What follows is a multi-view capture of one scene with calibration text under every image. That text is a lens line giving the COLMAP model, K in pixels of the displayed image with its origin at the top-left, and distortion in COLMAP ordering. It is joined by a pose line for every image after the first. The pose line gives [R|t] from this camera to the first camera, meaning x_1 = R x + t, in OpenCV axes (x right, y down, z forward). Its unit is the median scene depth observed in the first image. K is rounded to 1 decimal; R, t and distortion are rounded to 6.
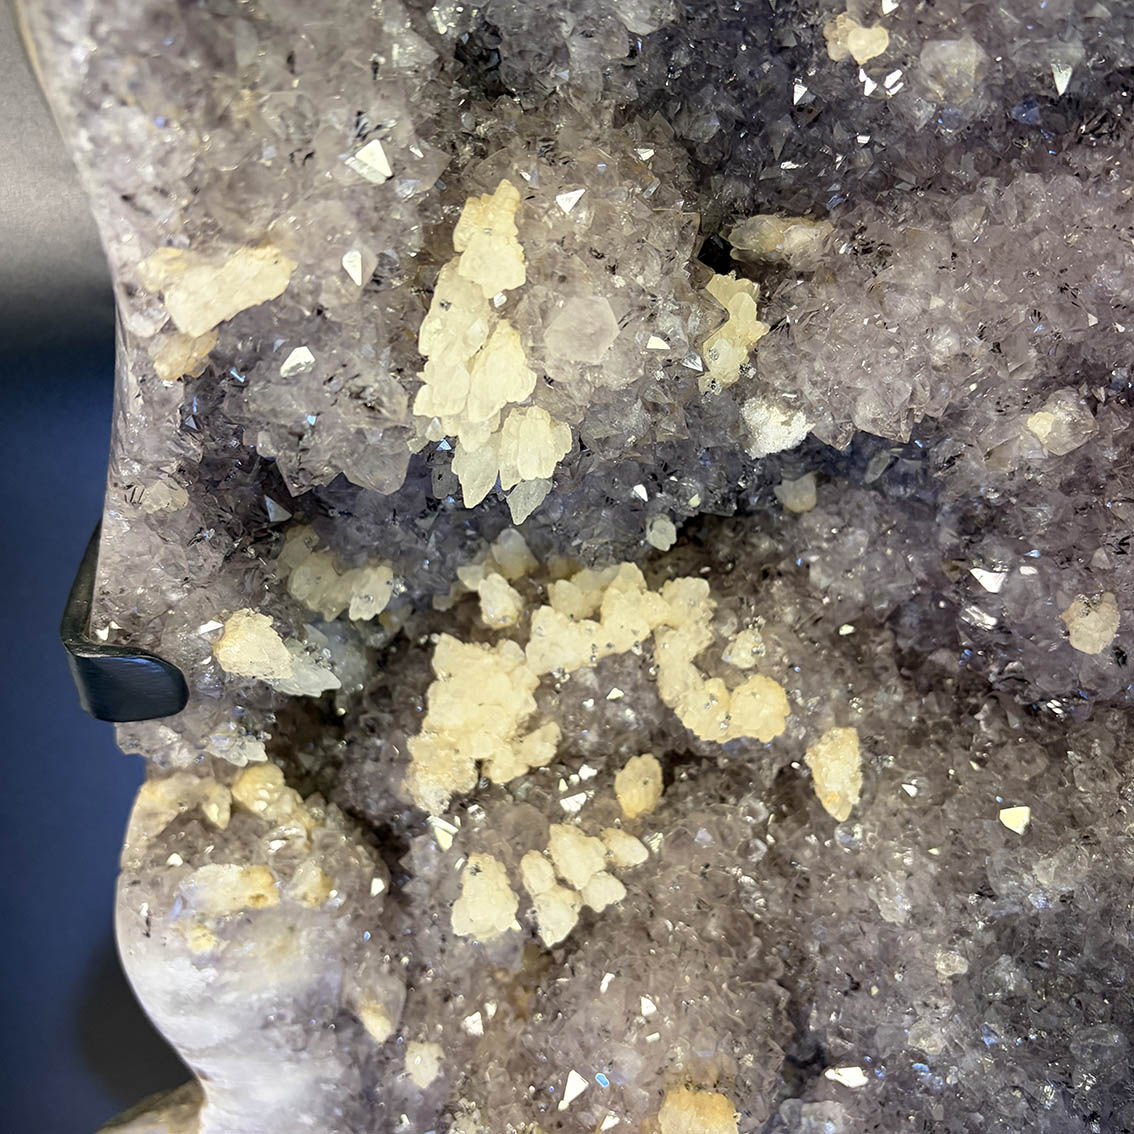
lens RADIAL K [[1224.3, 0, 567.3], [0, 1224.3, 549.6], [0, 0, 1]] dist [0.199698, -0.740611]
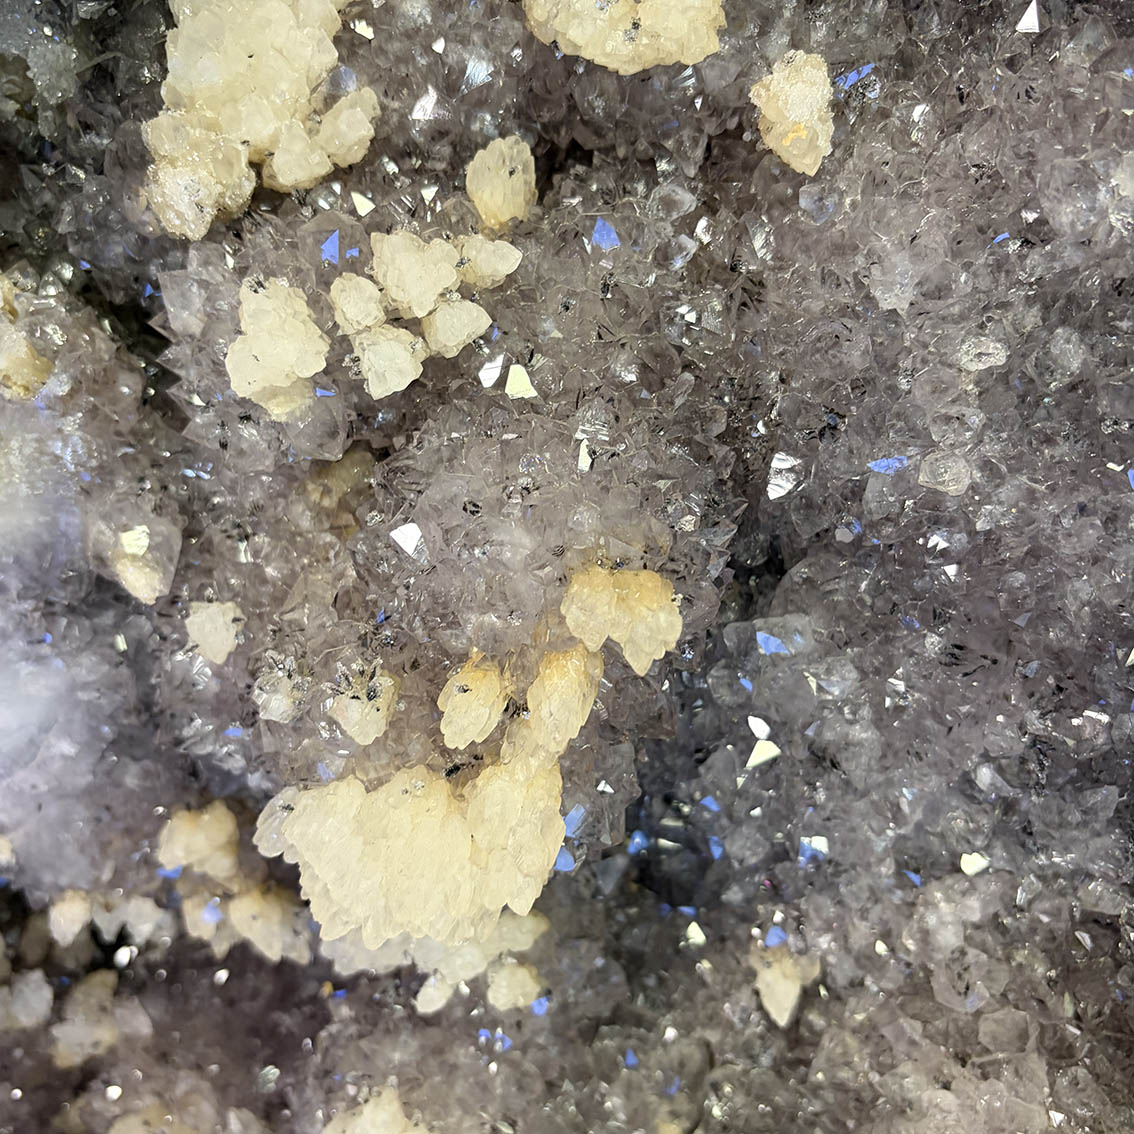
lens RADIAL K [[1253.1, 0, 564.8], [0, 1253.1, 564.2], [0, 0, 1]] dist [-0.008590, -0.020796]
pose [[0.991135, -0.063678, 0.116605, -0.000533], [0.045621, 0.987412, 0.151447, 0.304738], [-0.124781, -0.144785, 0.981564, 0.311958]]
